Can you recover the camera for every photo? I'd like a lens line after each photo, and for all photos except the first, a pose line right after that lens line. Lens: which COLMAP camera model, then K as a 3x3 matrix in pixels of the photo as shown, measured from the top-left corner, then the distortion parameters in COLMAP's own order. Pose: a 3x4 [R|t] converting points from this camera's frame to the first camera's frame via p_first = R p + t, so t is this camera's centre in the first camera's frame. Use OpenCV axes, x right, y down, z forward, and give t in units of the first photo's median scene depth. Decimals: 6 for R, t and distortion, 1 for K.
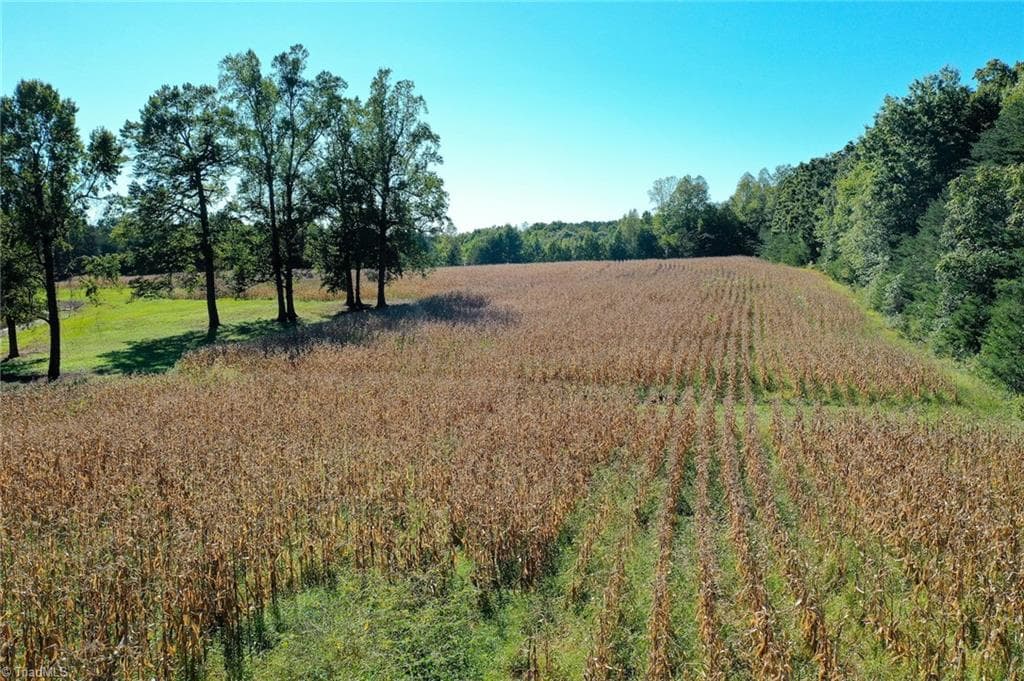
lens RADIAL K [[832.7, 0, 512.0], [0, 832.7, 340.5], [0, 0, 1]] dist [0.005413, 0.001703]
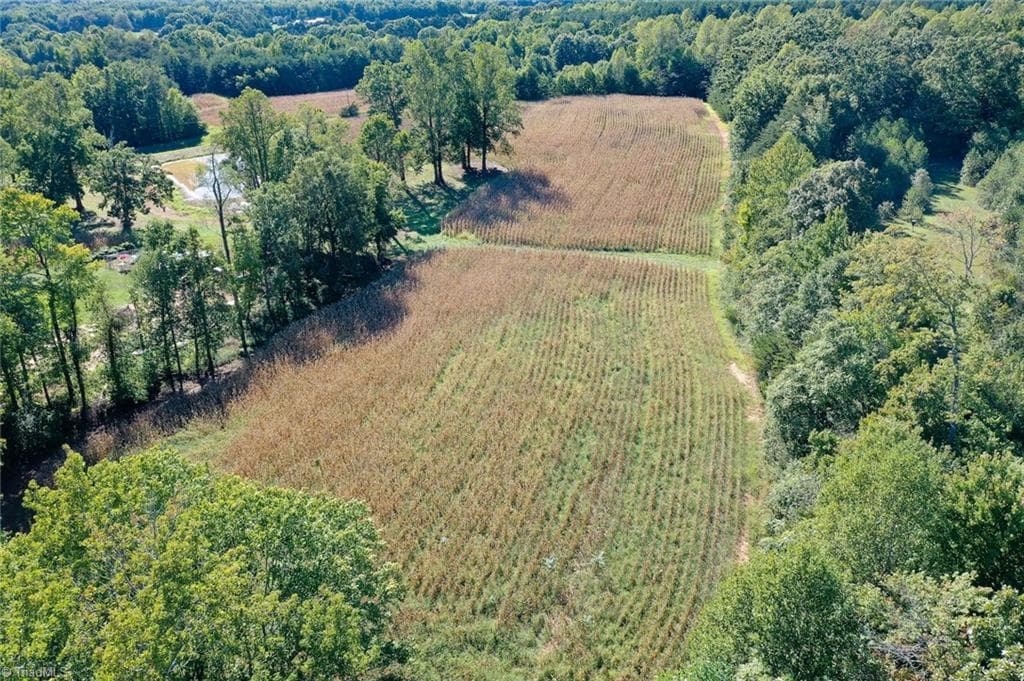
lens RADIAL K [[832.7, 0, 512.0], [0, 832.7, 340.5], [0, 0, 1]] dist [0.005413, 0.001703]
pose [[0.999680, -0.017219, 0.018507, -0.132592], [0.011079, 0.956501, 0.291518, -0.214139], [-0.022722, -0.291220, 0.956386, -0.867454]]
